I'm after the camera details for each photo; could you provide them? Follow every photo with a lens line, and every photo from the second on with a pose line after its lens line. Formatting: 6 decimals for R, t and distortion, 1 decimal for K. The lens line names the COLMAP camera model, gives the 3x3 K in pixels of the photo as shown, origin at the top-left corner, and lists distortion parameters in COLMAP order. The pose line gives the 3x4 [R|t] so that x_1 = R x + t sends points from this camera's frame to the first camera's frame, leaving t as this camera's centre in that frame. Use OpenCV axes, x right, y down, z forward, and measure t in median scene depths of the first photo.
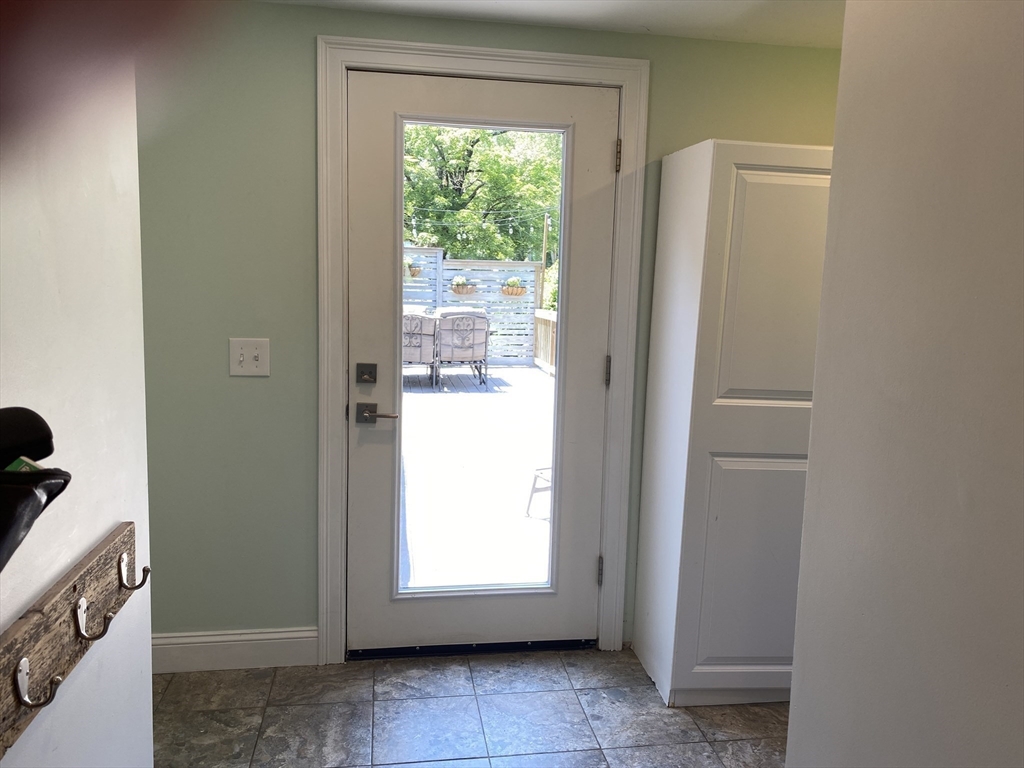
lens RADIAL K [[786.9, 0, 504.4], [0, 786.9, 380.6], [0, 0, 1]] dist [0.048477, -0.056048]
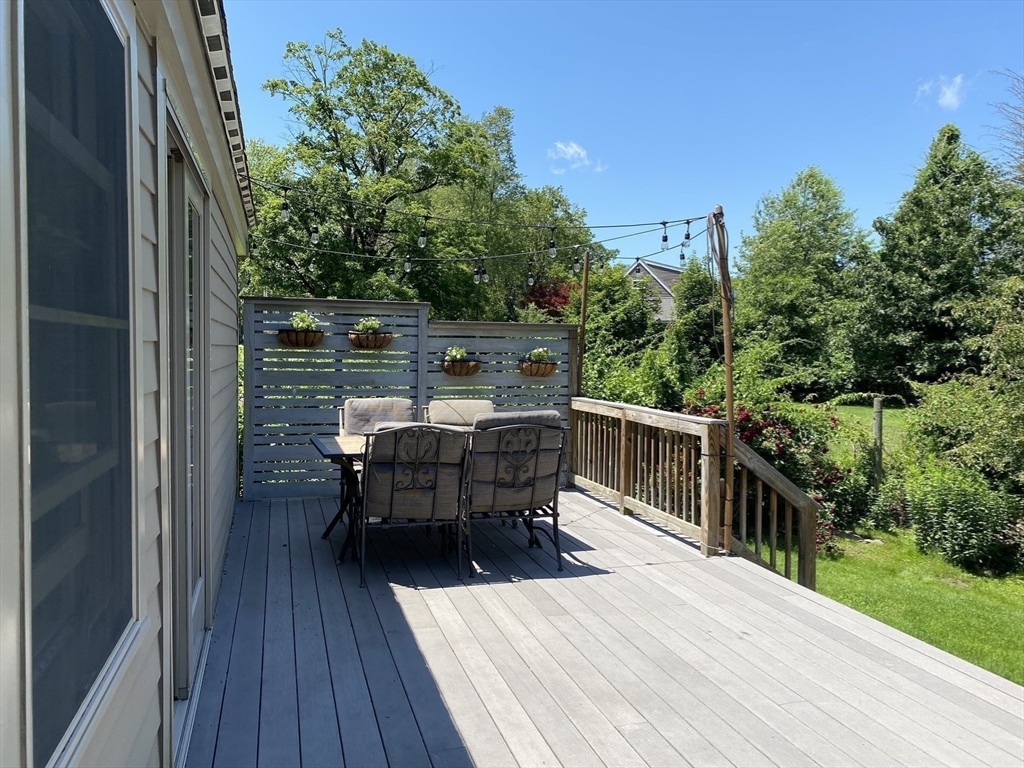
lens RADIAL K [[786.9, 0, 504.4], [0, 786.9, 380.6], [0, 0, 1]] dist [0.048477, -0.056048]
pose [[0.991232, -0.016466, 0.131105, -0.127321], [0.027837, 0.995959, -0.085385, -0.067588], [-0.129169, 0.088286, 0.987685, 0.497562]]
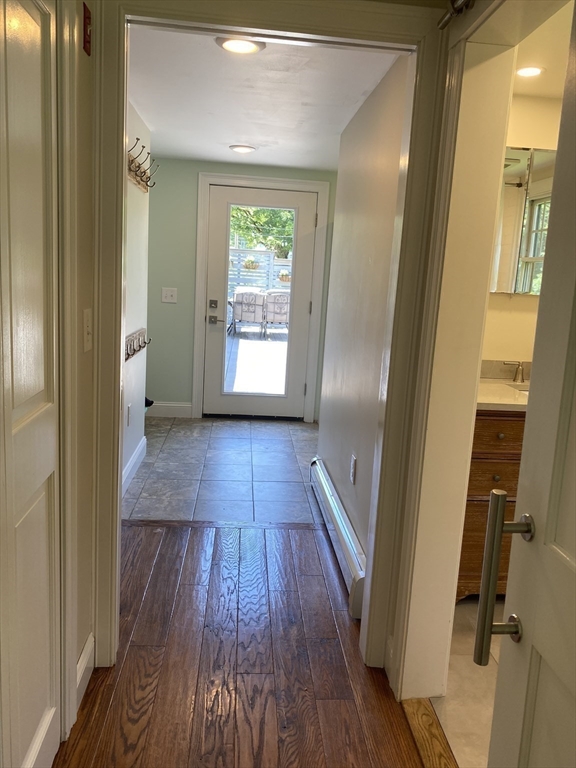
lens RADIAL K [[614.6, 0, 291.1], [0, 614.6, 382.0], [0, 0, 1]] dist [0.059210, -0.000454]
pose [[0.996727, 0.044244, -0.067654, 0.062103], [-0.041153, 0.998074, 0.046415, 0.039281], [0.069577, -0.043479, 0.996629, -0.275005]]
